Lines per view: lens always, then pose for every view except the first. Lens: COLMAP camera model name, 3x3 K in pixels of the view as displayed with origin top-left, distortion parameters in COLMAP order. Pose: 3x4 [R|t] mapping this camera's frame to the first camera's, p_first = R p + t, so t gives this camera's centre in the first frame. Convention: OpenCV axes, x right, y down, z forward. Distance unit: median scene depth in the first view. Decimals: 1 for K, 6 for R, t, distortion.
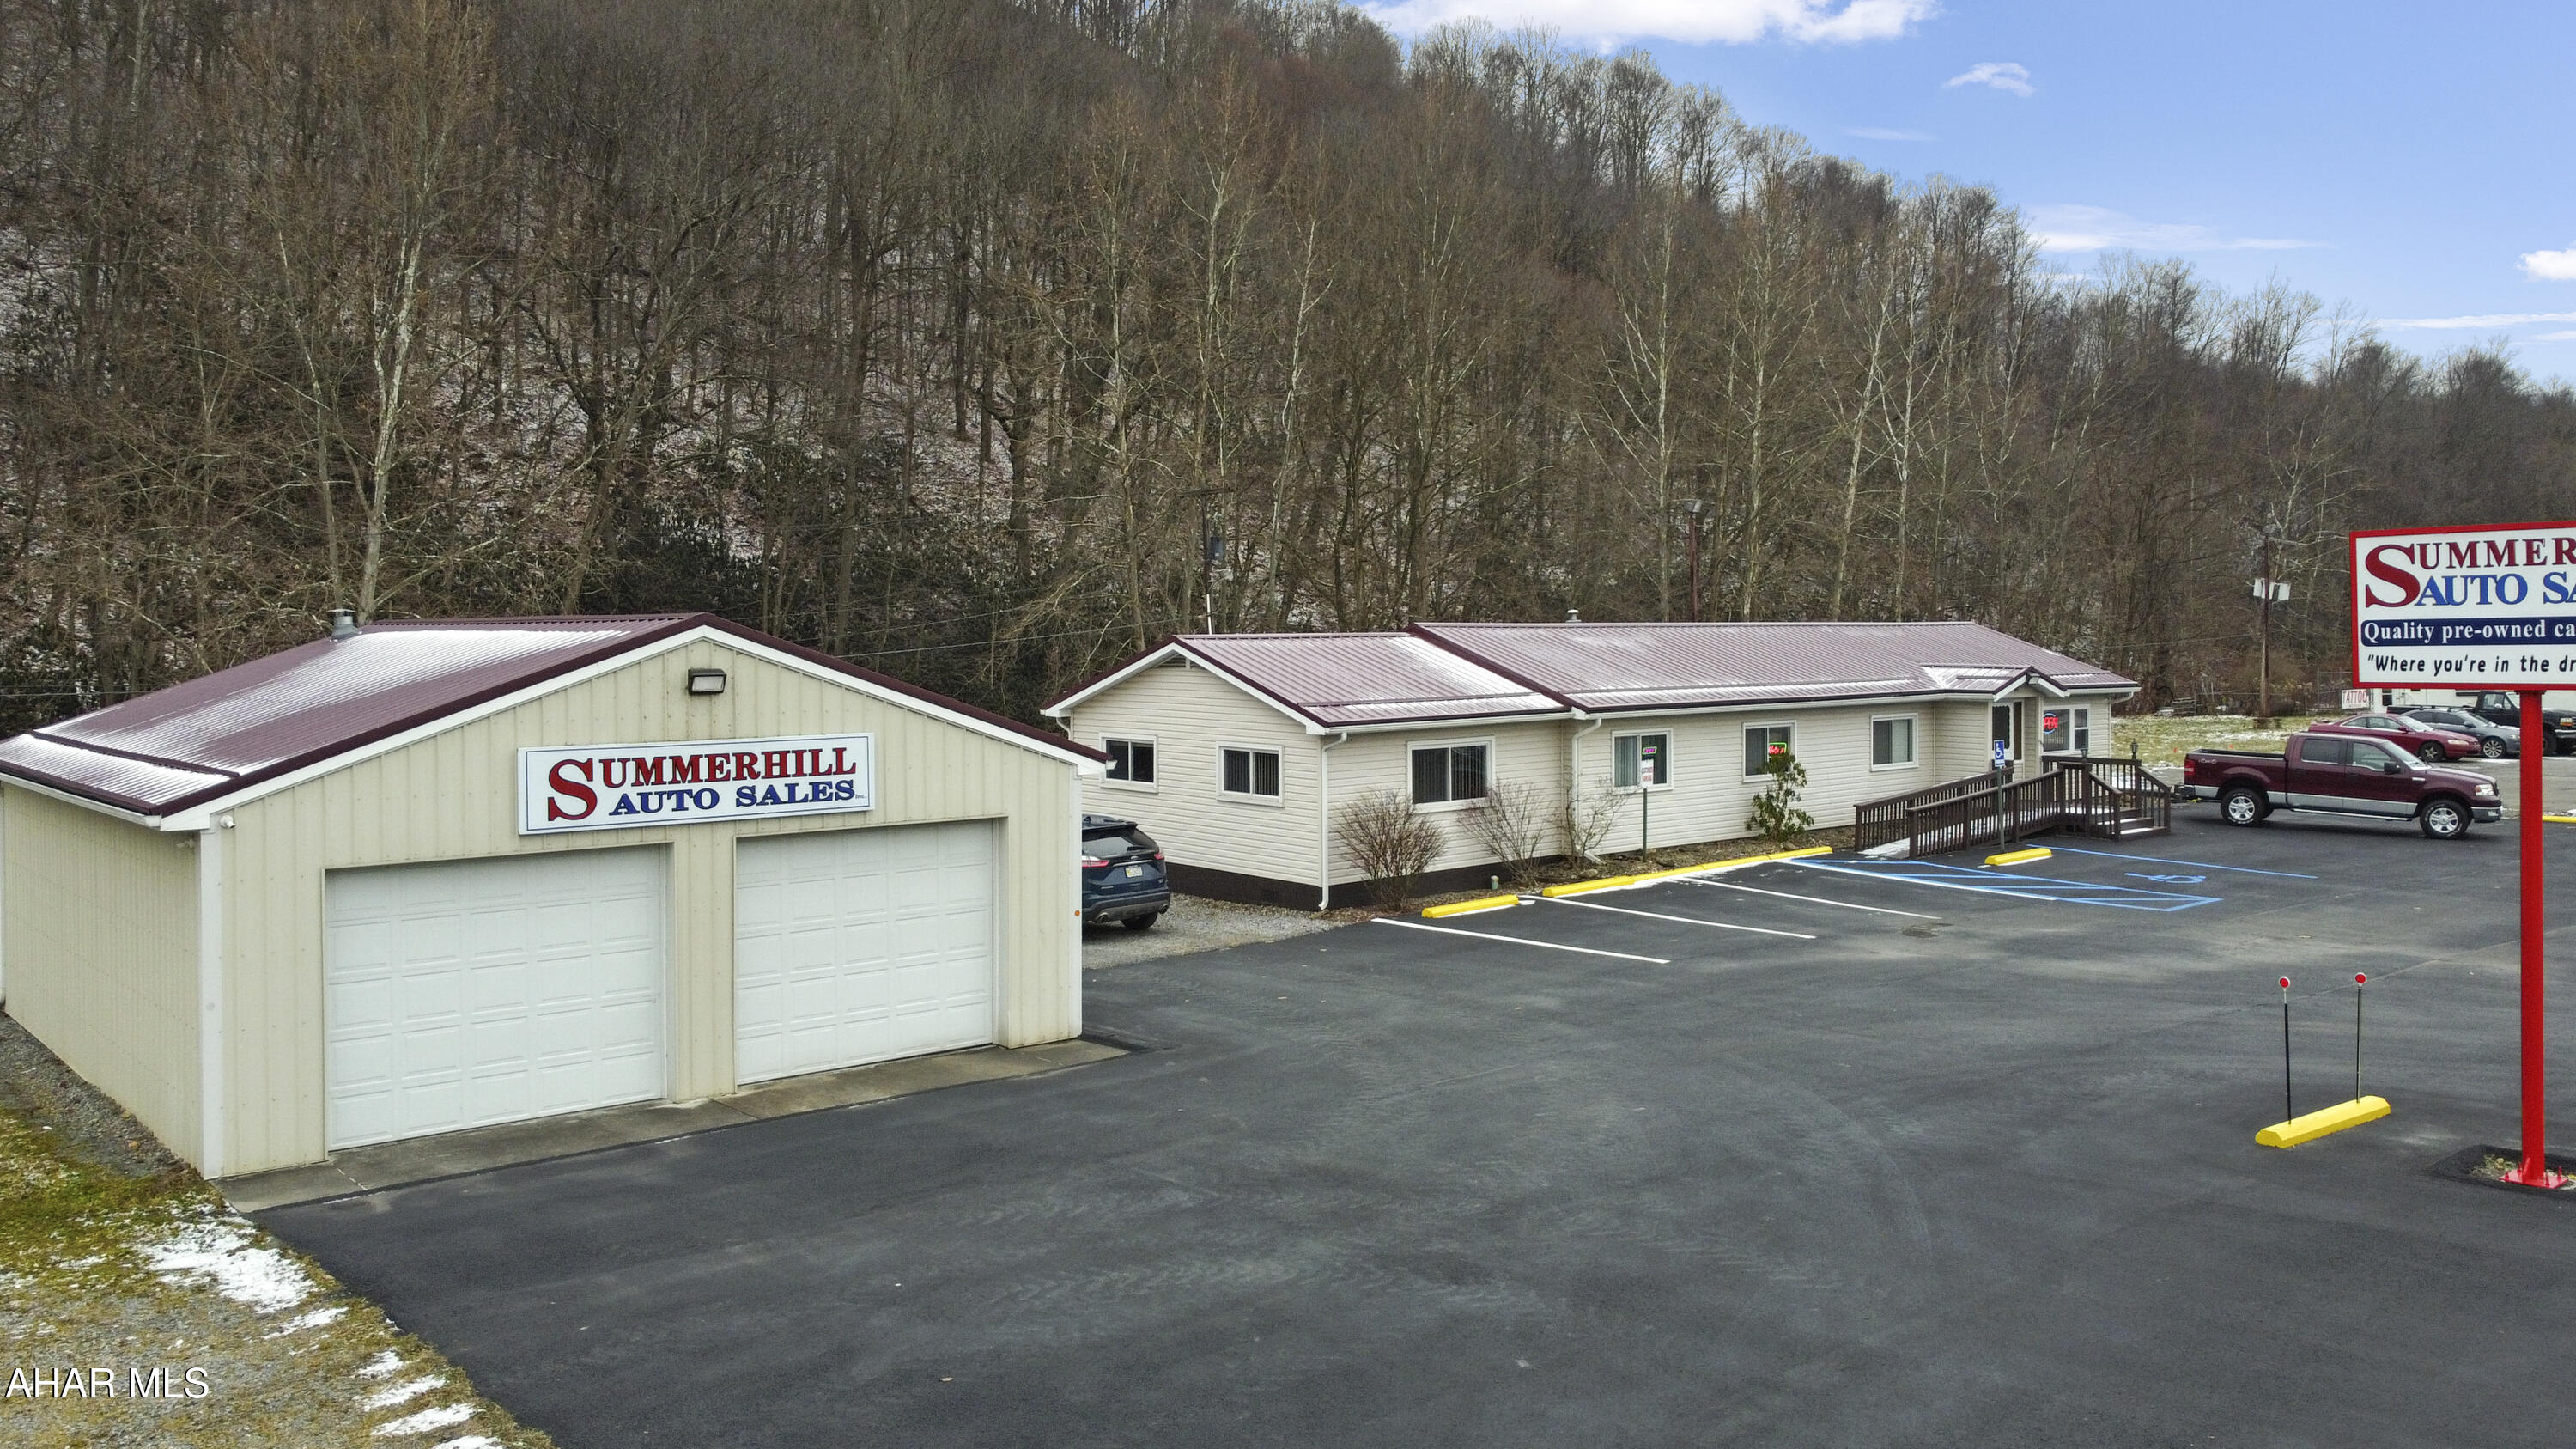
lens RADIAL K [[1919.5, 0, 1335.0], [0, 1919.5, 695.6], [0, 0, 1]] dist [0.022341, -0.036354]
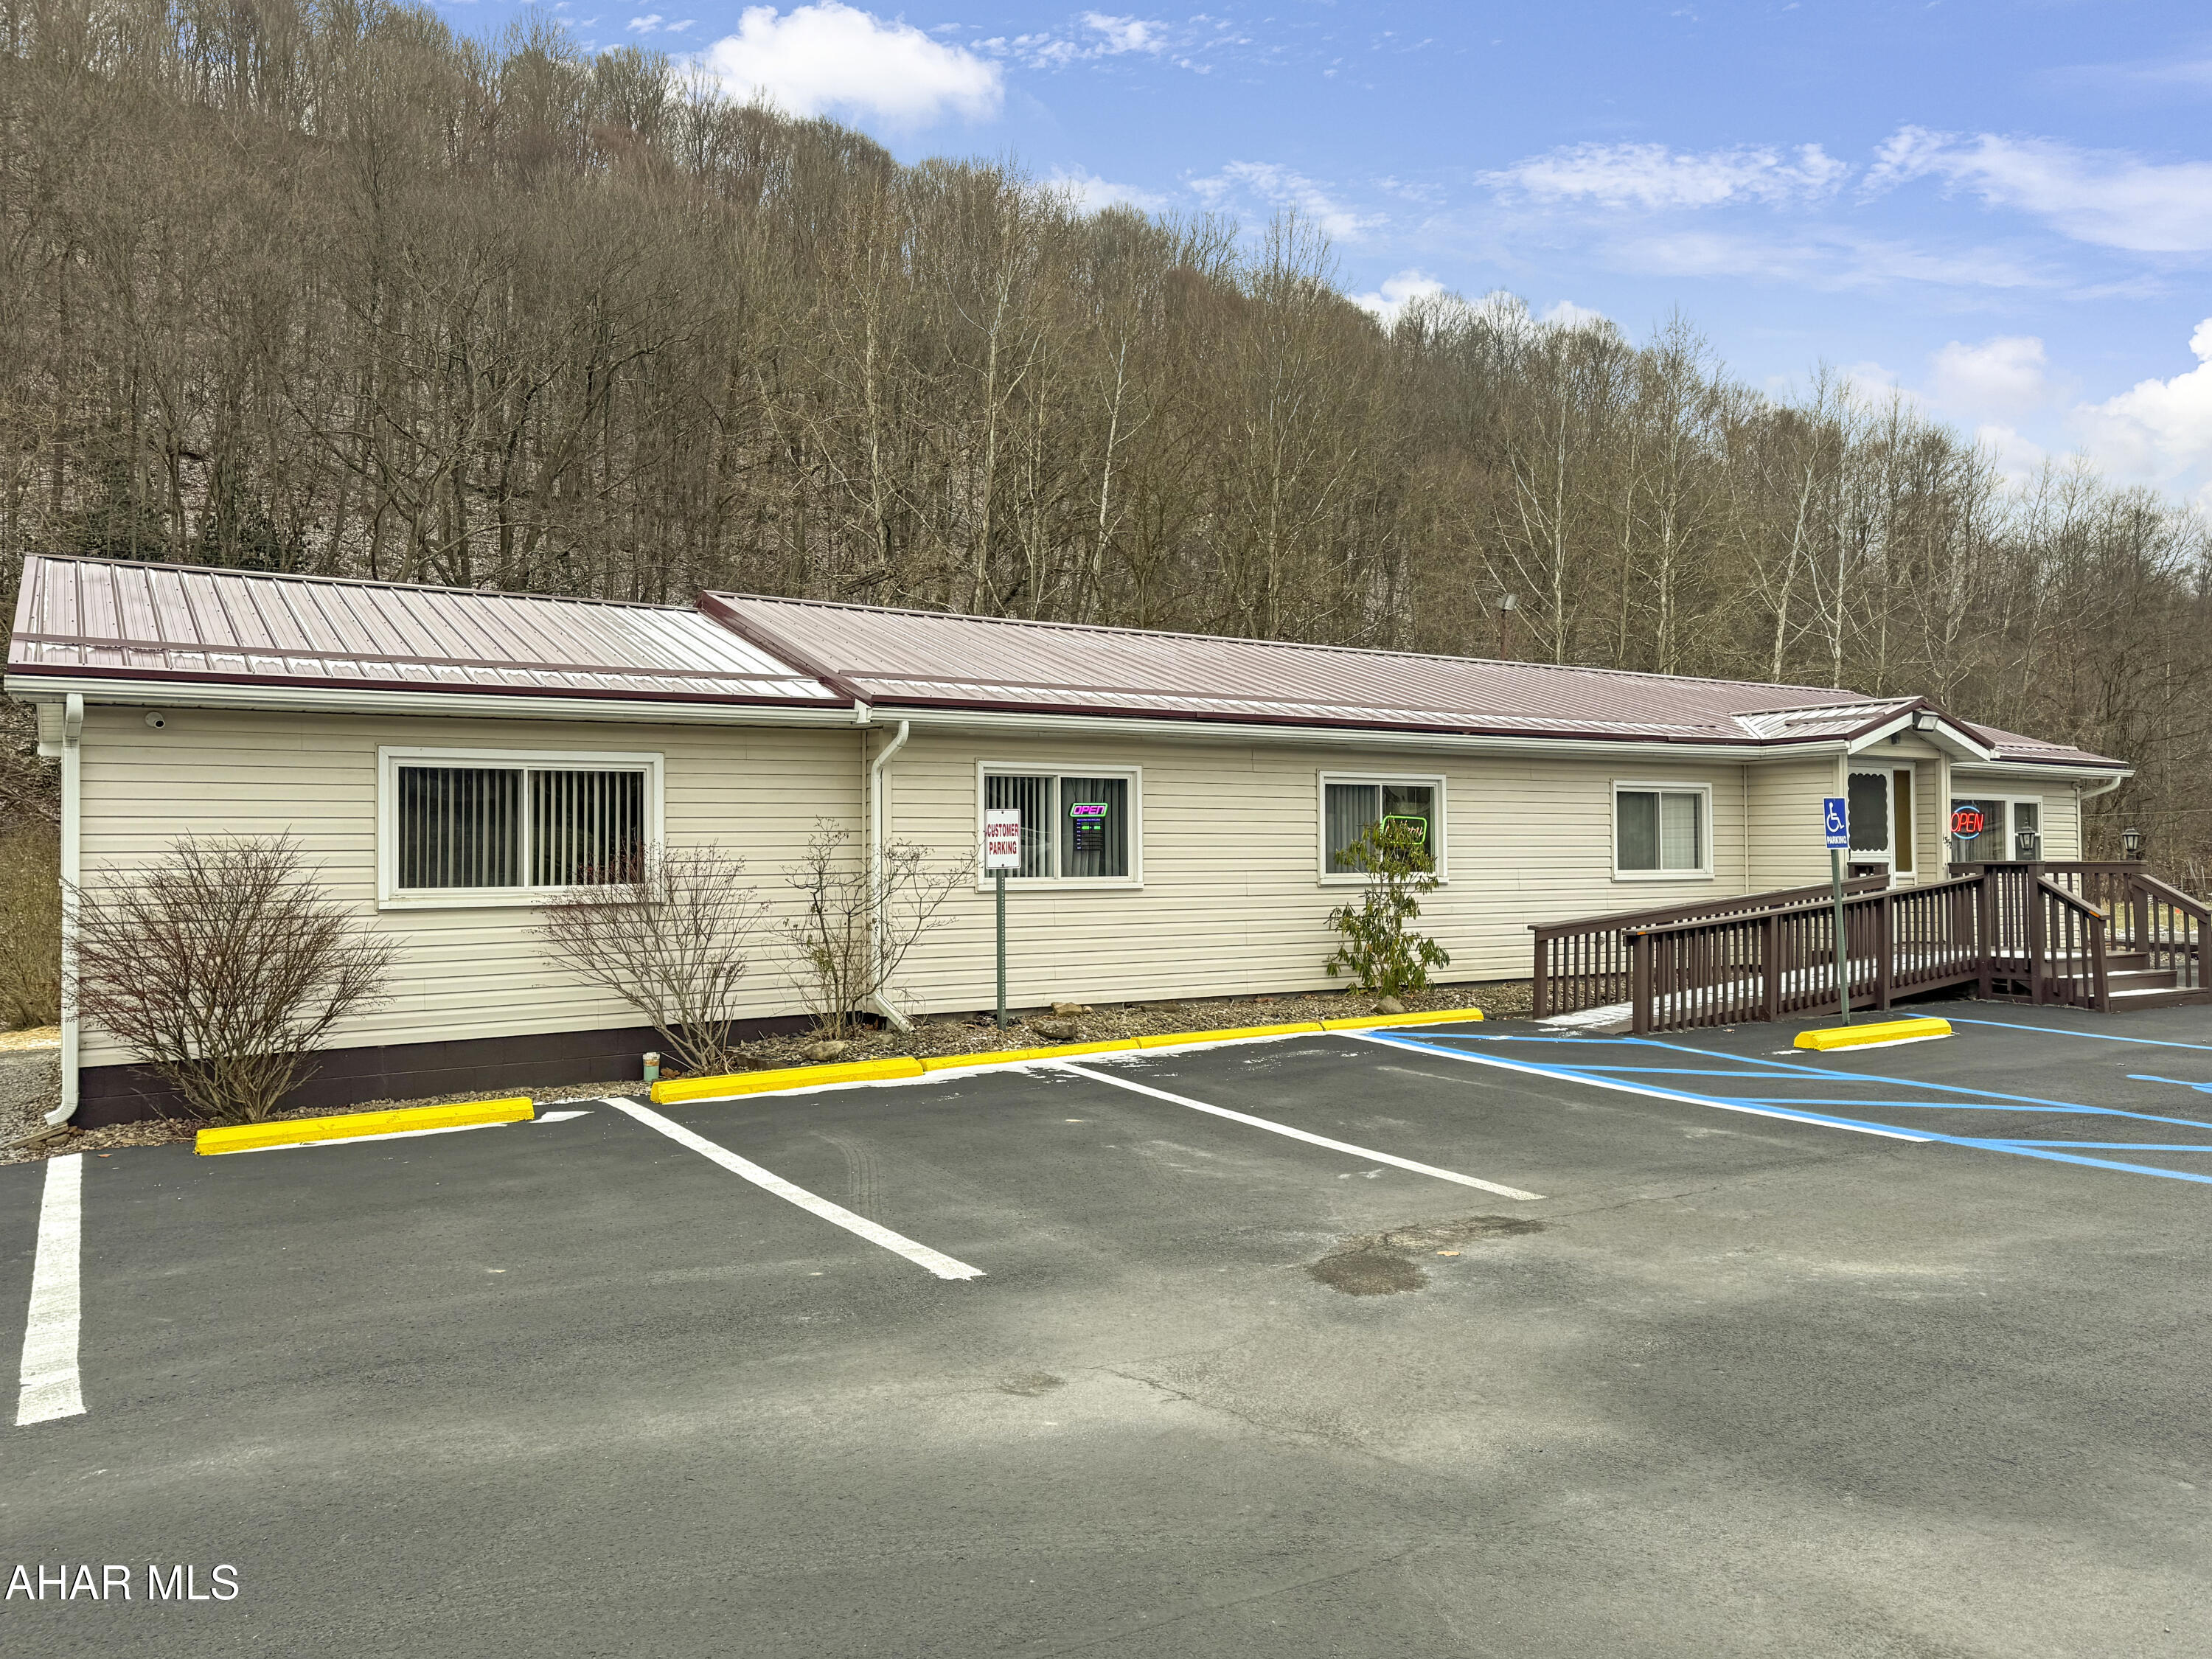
lens RADIAL K [[1615.1, 0, 1106.0], [0, 1615.1, 829.5], [0, 0, 1]] dist [0.002072, 0.050958]
pose [[0.987939, -0.001750, -0.154835, 0.255841], [-0.005701, 0.998847, -0.047665, 0.059052], [0.154740, 0.047973, 0.986790, 0.638017]]
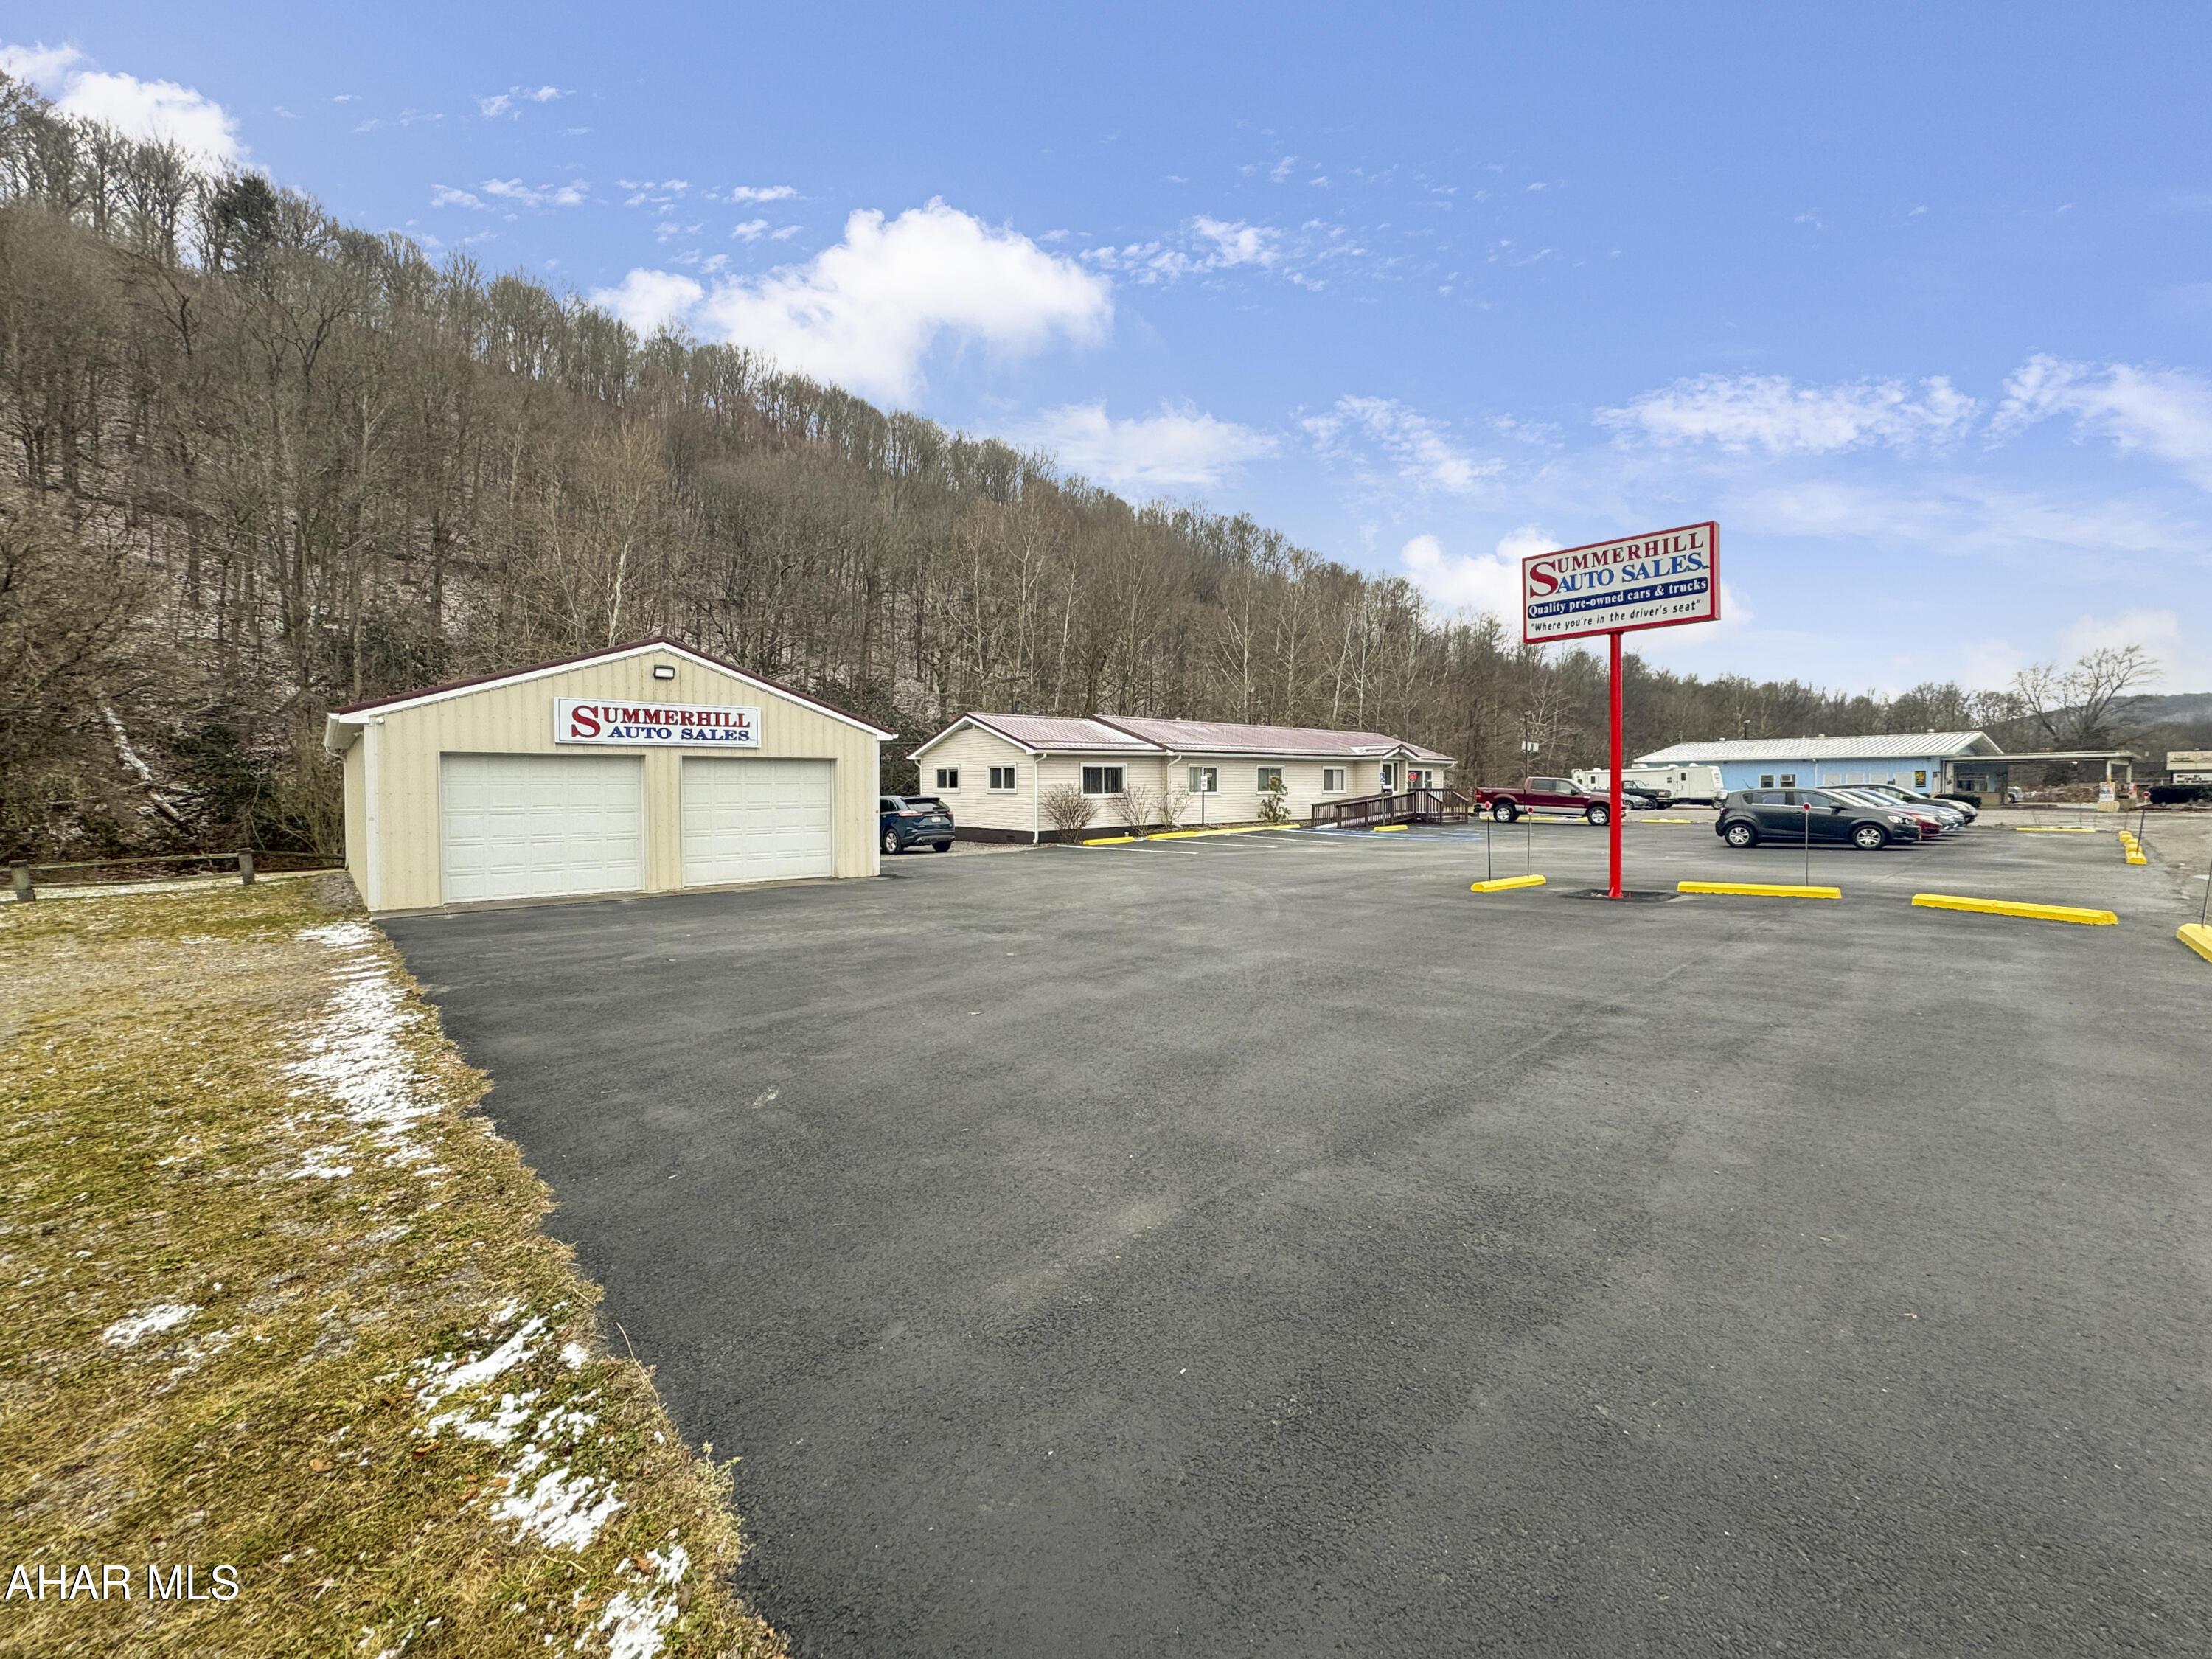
lens RADIAL K [[890.0, 0, 1106.0], [0, 890.0, 829.5], [0, 0, 1]] dist [-0.034088, 0.000070]
pose [[0.999999, -0.000352, -0.001499, 0.063767], [0.000373, 0.999902, 0.014005, 0.079082], [0.001494, -0.014006, 0.999901, 0.075430]]
